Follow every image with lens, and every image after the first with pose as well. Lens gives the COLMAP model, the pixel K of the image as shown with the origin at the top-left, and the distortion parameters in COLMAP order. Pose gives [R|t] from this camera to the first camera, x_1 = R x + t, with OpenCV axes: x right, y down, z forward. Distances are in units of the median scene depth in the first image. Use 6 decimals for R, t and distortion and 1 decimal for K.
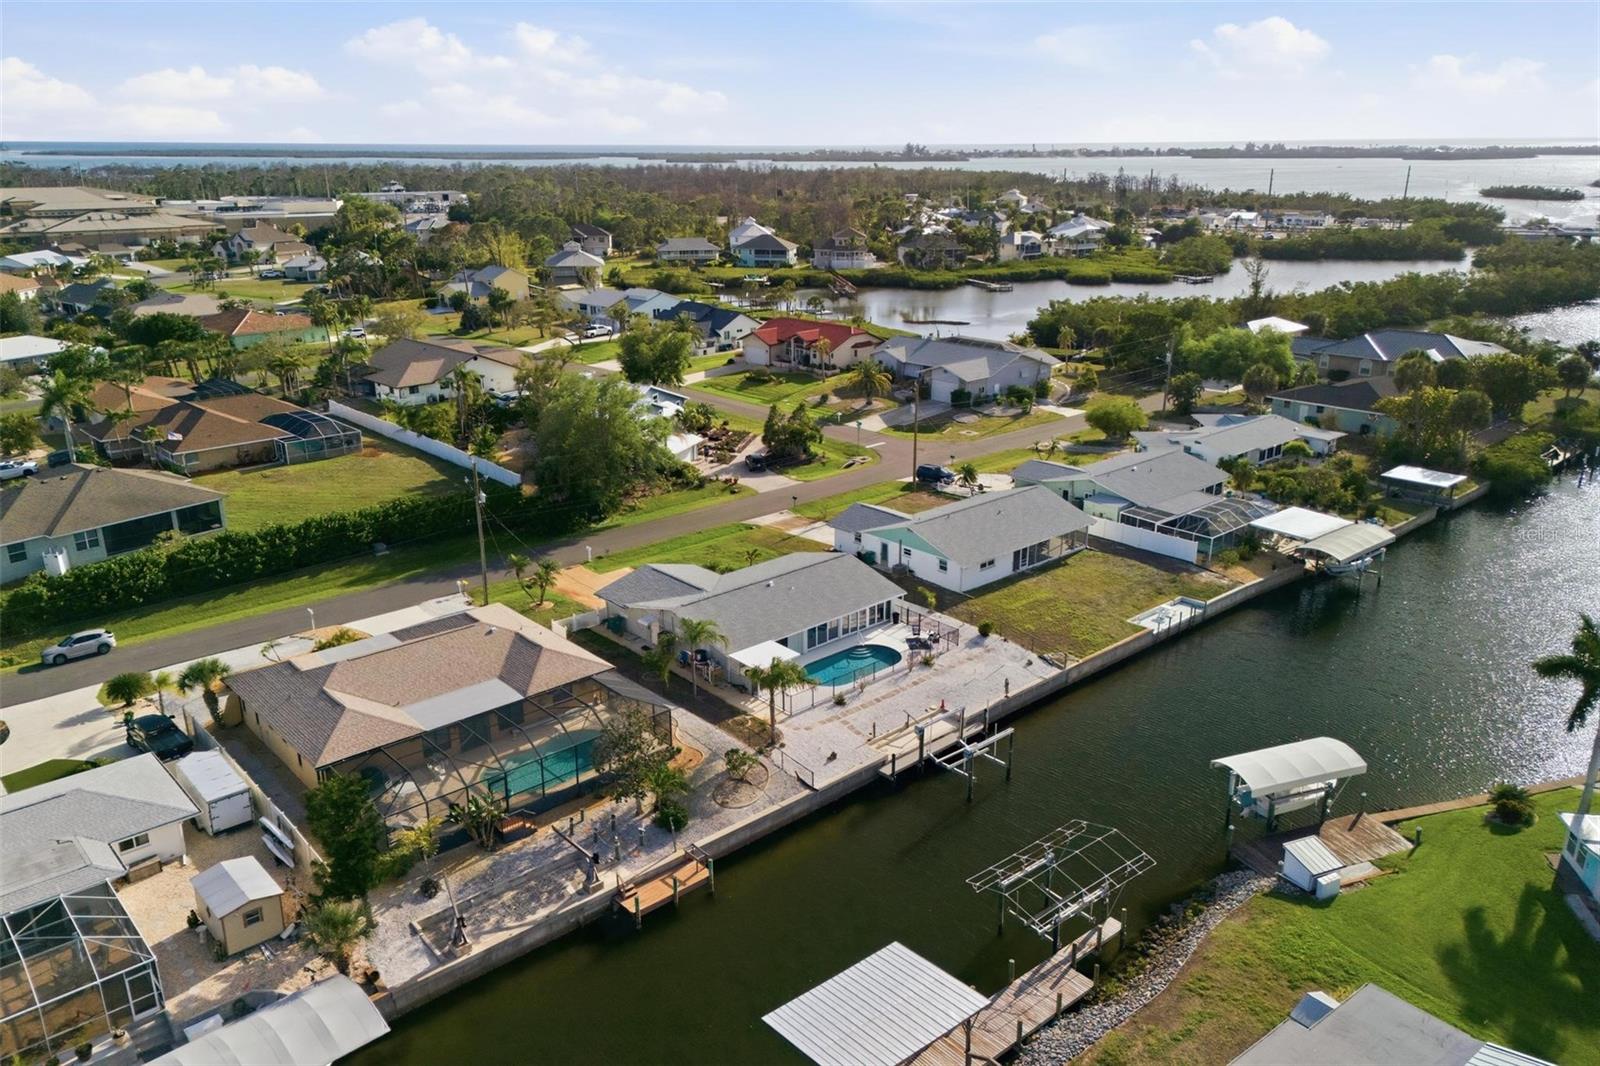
lens RADIAL K [[1158.0, 0, 798.4], [0, 1158.0, 558.1], [0, 0, 1]] dist [0.100180, -0.110117]
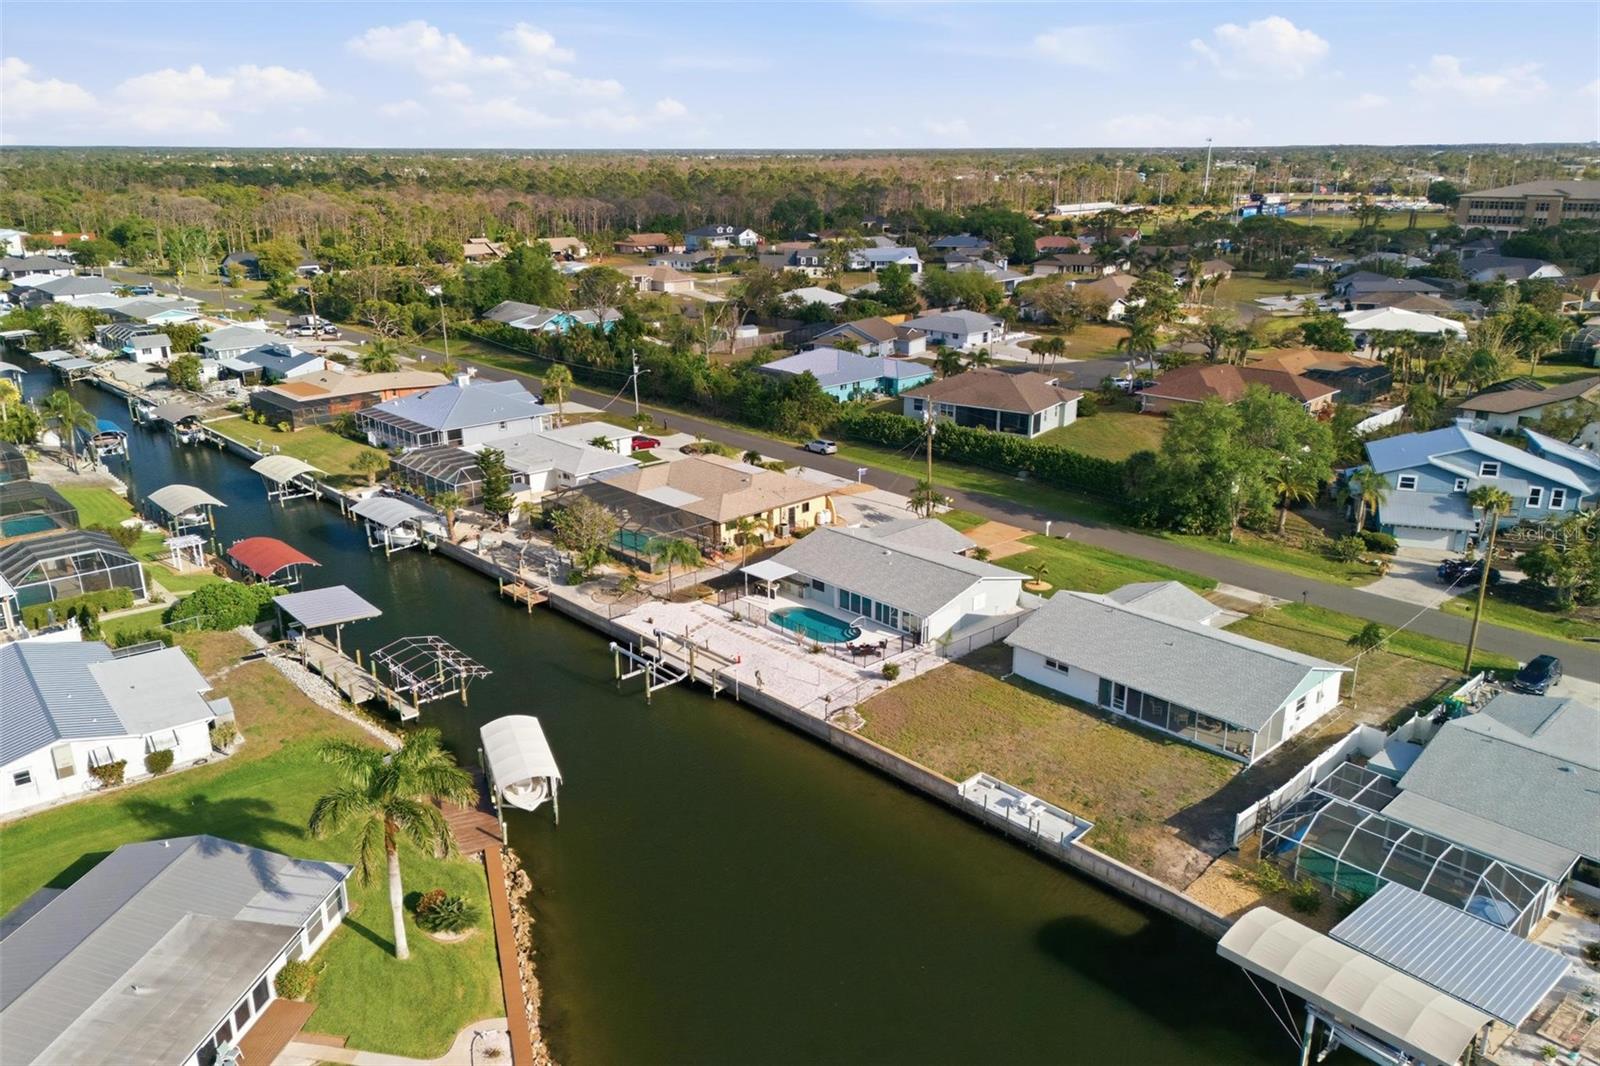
lens RADIAL K [[1158.0, 0, 798.4], [0, 1158.0, 558.1], [0, 0, 1]] dist [0.100180, -0.110117]
pose [[0.020960, 0.333244, -0.942608, 0.899221], [-0.329527, 0.892434, 0.308178, -0.252273], [0.943914, 0.304155, 0.128519, 0.706094]]
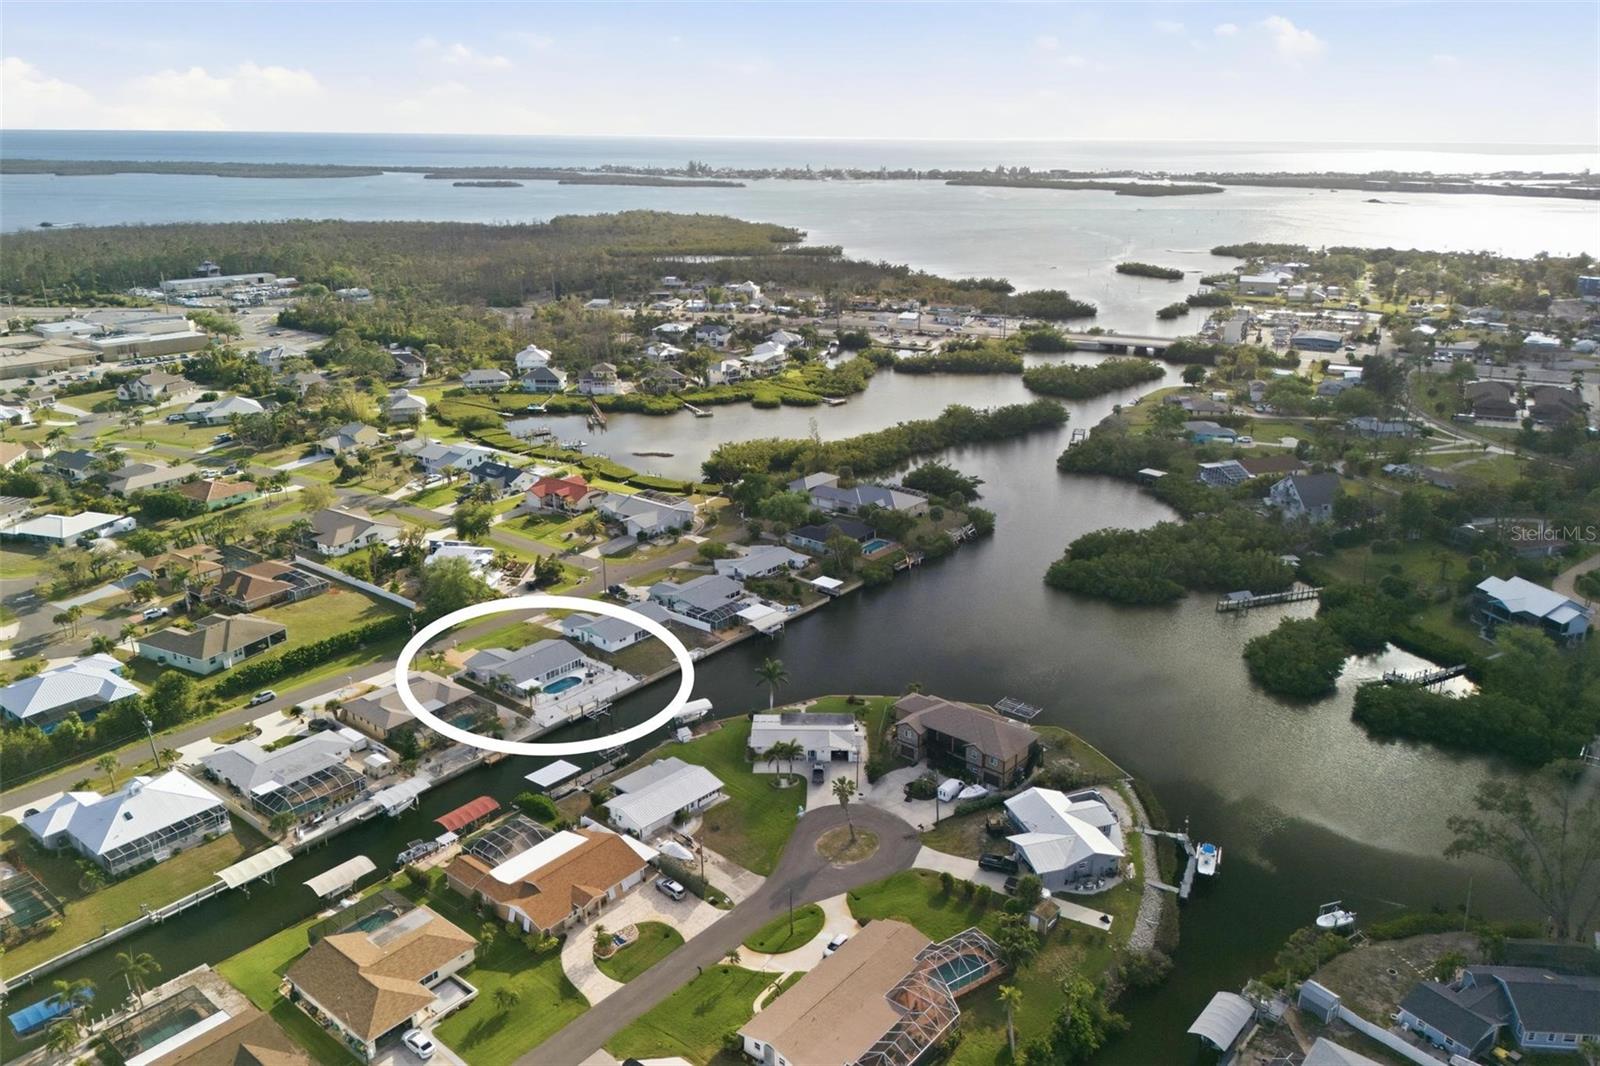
lens RADIAL K [[1158.0, 0, 798.4], [0, 1158.0, 558.1], [0, 0, 1]] dist [0.100180, -0.110117]
pose [[0.986104, -0.046516, 0.159487, 0.146326], [0.045336, 0.998911, 0.011035, -0.183754], [-0.159826, -0.003651, 0.987138, -1.557701]]
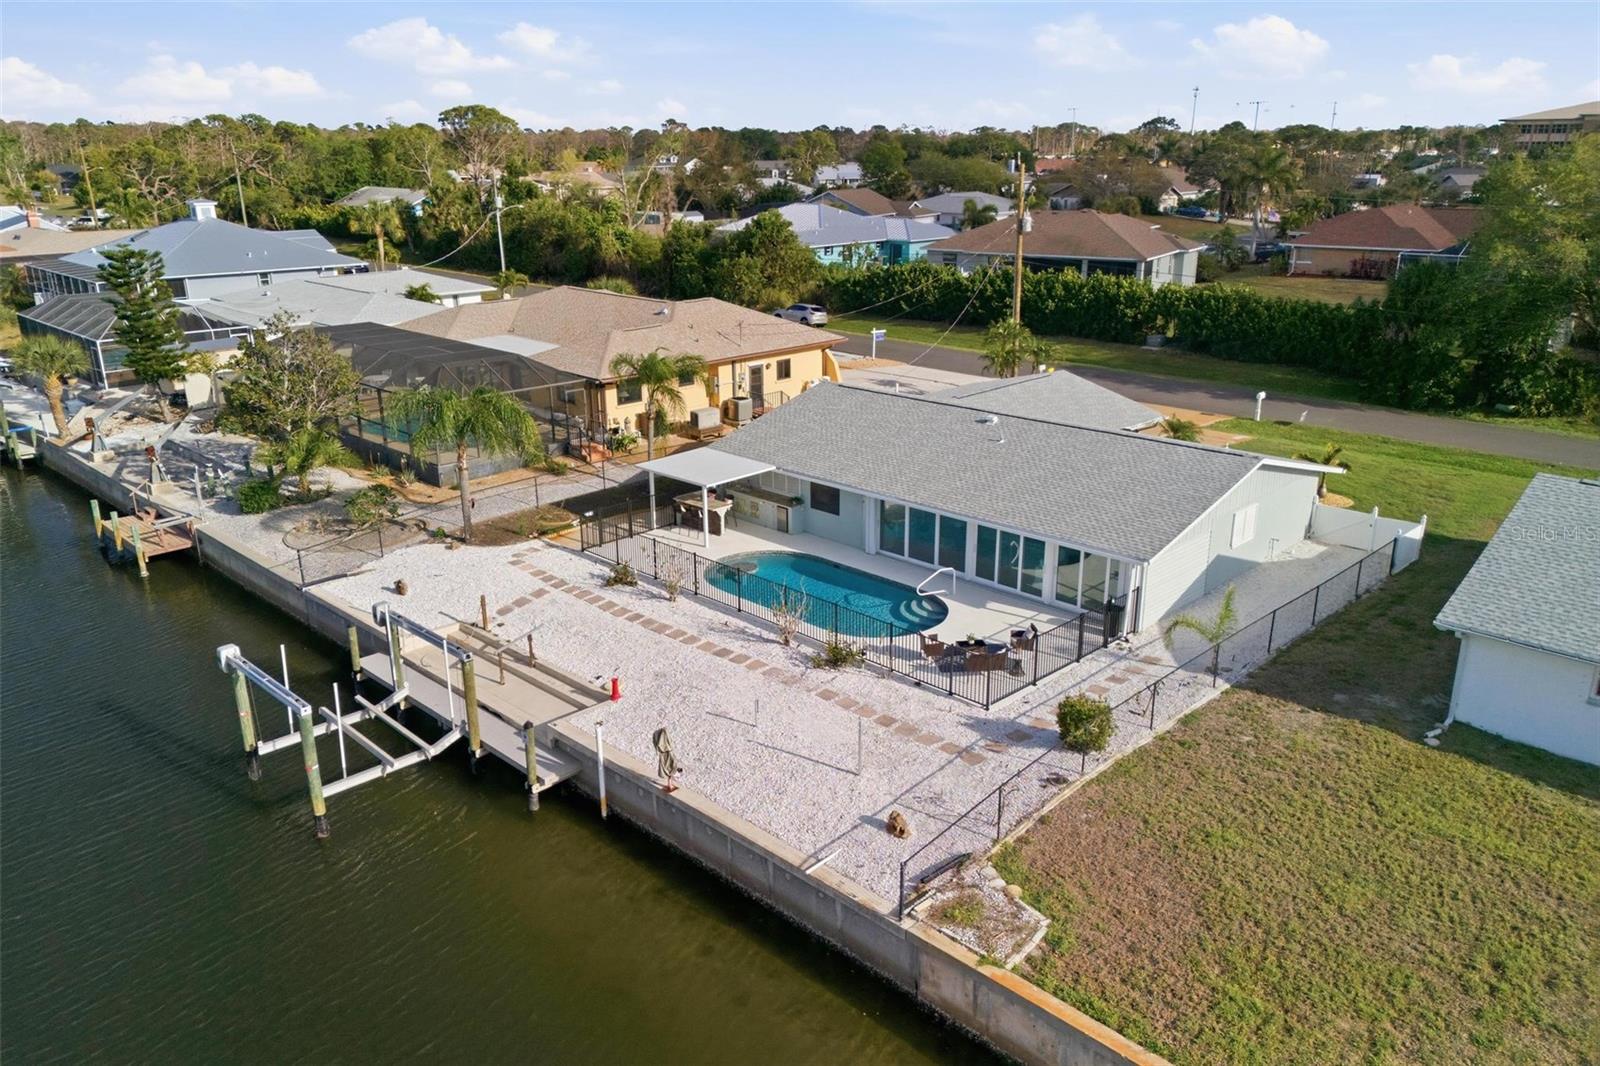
lens RADIAL K [[1158.0, 0, 798.4], [0, 1158.0, 558.1], [0, 0, 1]] dist [0.100180, -0.110117]
pose [[0.058617, 0.336881, -0.939721, 0.375657], [-0.328782, 0.895336, 0.300461, -0.037096], [0.942585, 0.291351, 0.163242, 0.785296]]
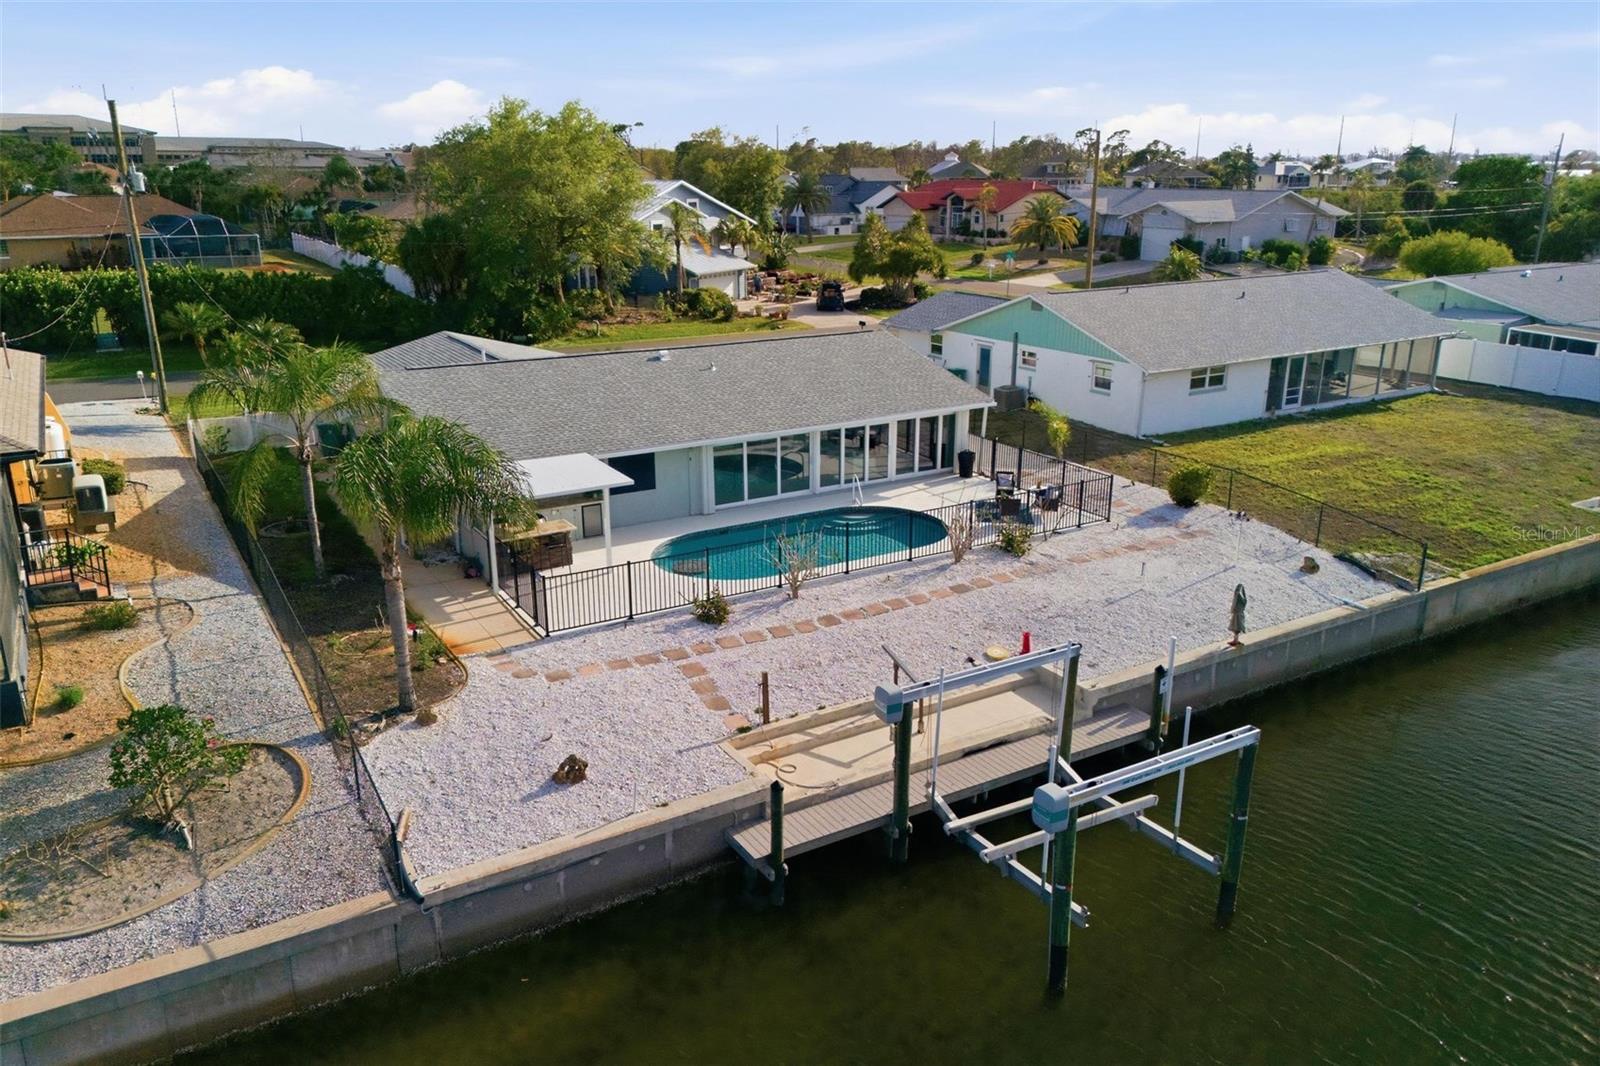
lens RADIAL K [[1157.7, 0, 797.0], [0, 1157.7, 578.4], [0, 0, 1]] dist [0.072611, -0.091330]
pose [[0.981258, 0.067630, -0.180441, 0.095187], [-0.066933, 0.997708, 0.009959, 0.086260], [0.180701, 0.002305, 0.983535, 0.537171]]
